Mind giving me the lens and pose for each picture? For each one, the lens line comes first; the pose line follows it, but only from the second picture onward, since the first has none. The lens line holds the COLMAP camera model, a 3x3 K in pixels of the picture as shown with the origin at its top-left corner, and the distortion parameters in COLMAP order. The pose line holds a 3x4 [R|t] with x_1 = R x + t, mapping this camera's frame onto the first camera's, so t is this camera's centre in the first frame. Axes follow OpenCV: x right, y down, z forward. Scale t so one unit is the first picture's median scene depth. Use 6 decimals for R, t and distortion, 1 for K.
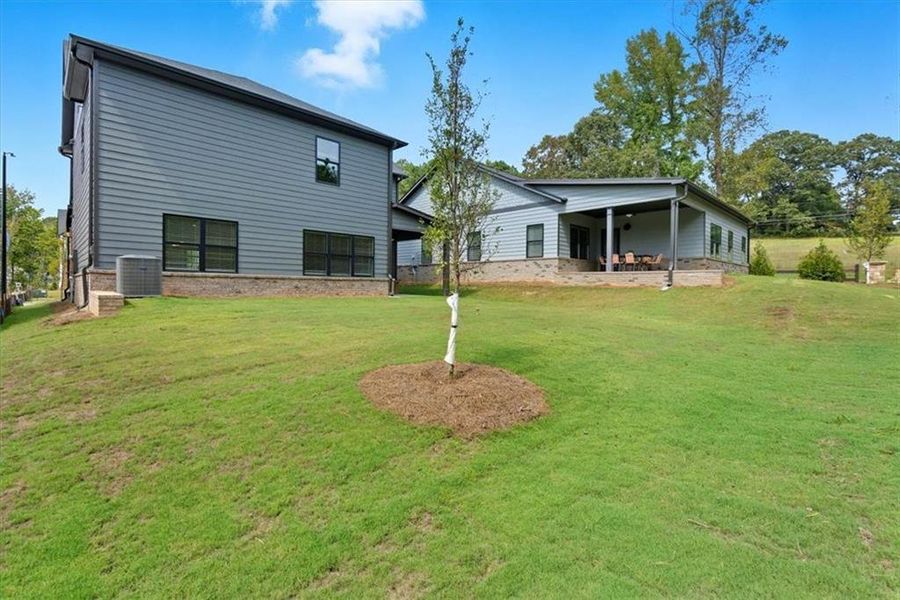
lens RADIAL K [[434.2, 0, 451.4], [0, 434.2, 293.1], [0, 0, 1]] dist [-0.000256, -0.000315]
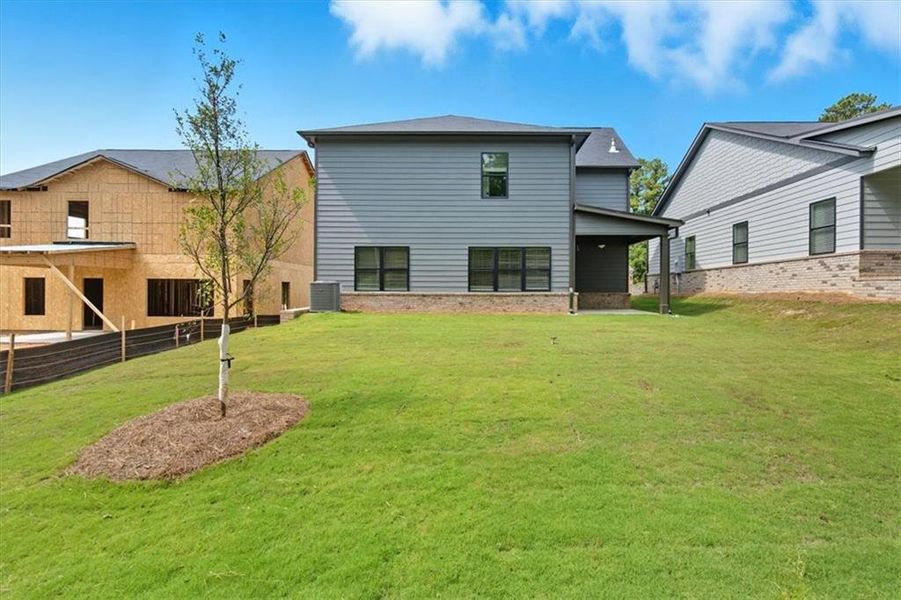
lens RADIAL K [[434.7, 0, 454.4], [0, 434.7, 298.3], [0, 0, 1]] dist [-0.000256, -0.000315]
pose [[0.683622, -0.000337, -0.729836, 0.344497], [-0.003161, 0.999989, -0.003423, -0.019211], [0.729829, 0.004647, 0.683614, 0.242784]]
